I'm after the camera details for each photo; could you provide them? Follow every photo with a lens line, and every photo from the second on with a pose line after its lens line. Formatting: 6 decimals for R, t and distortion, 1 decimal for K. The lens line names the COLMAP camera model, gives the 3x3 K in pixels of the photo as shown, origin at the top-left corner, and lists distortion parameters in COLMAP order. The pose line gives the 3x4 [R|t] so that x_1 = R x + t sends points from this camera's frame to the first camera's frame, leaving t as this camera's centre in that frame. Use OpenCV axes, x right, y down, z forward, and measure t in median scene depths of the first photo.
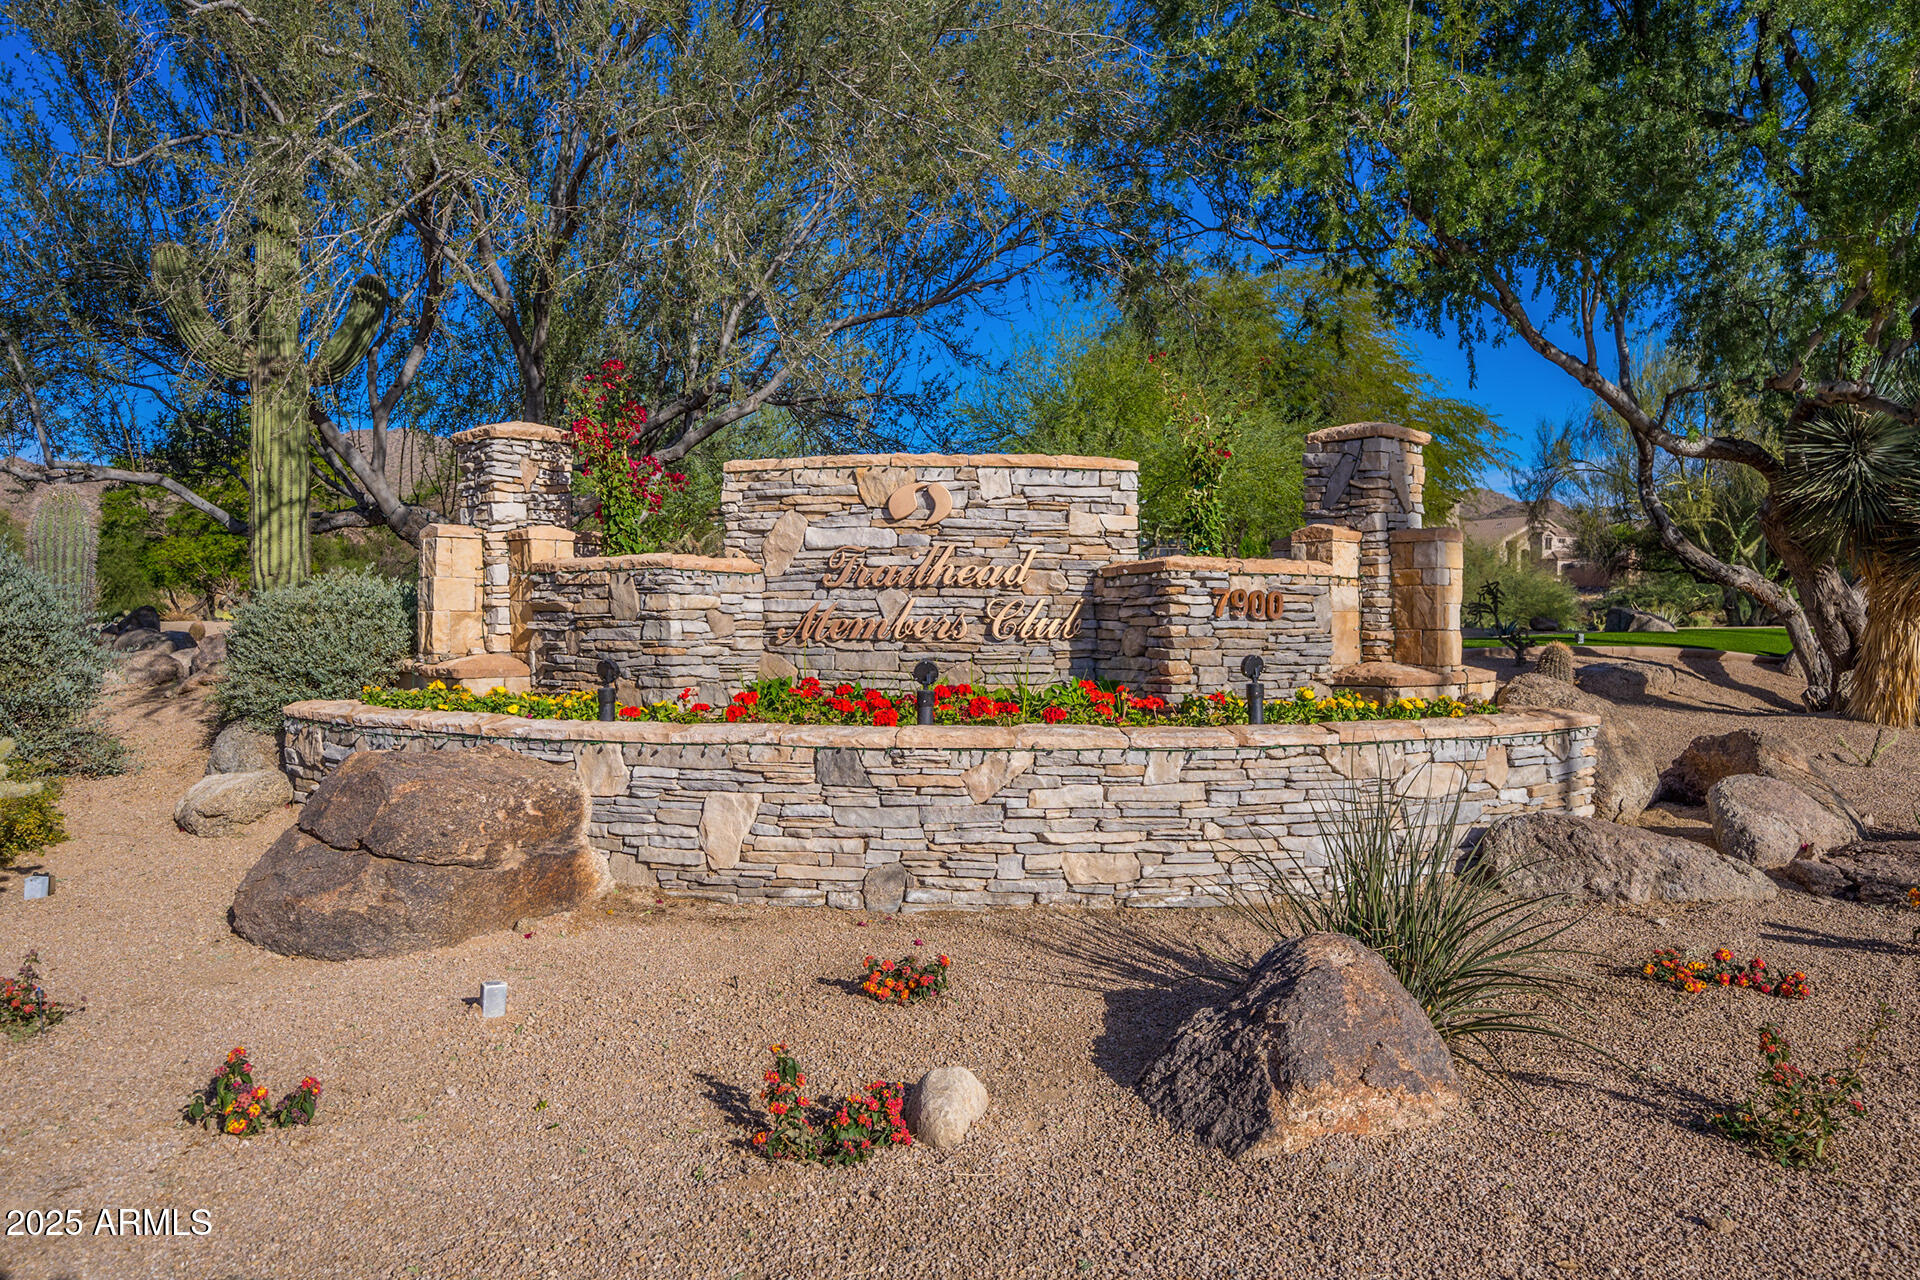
lens RADIAL K [[1291.1, 0, 961.6], [0, 1291.1, 634.8], [0, 0, 1]] dist [0.003125, 0.000150]
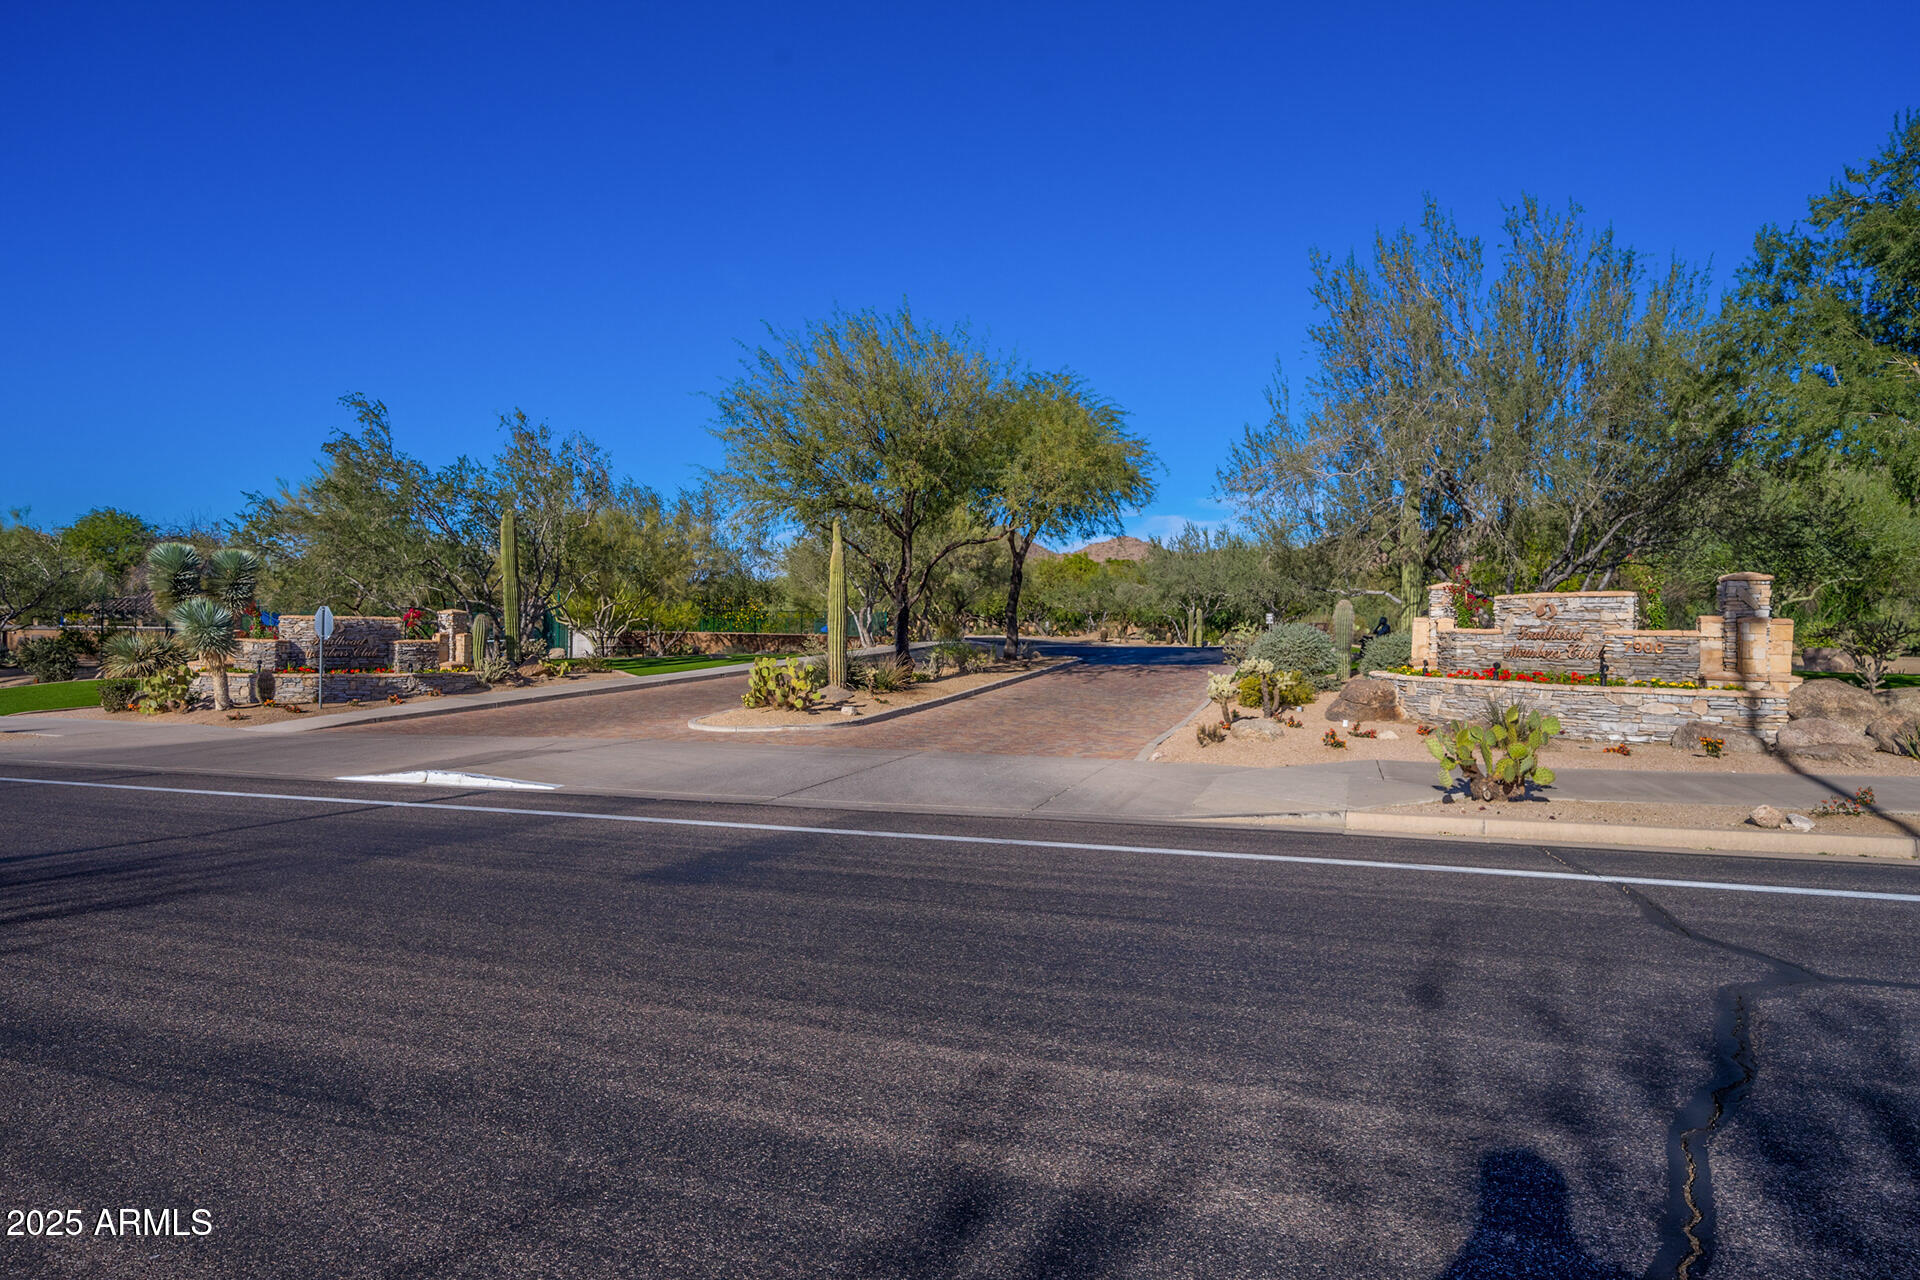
lens RADIAL K [[1049.7, 0, 960.0], [0, 1049.7, 639.3], [0, 0, 1]] dist [-0.000491, -0.000019]
pose [[0.451629, 0.009714, -0.892153, 1.469736], [-0.021618, 0.999766, -0.000058, -0.007997], [0.891944, 0.019313, 0.451733, -1.237487]]
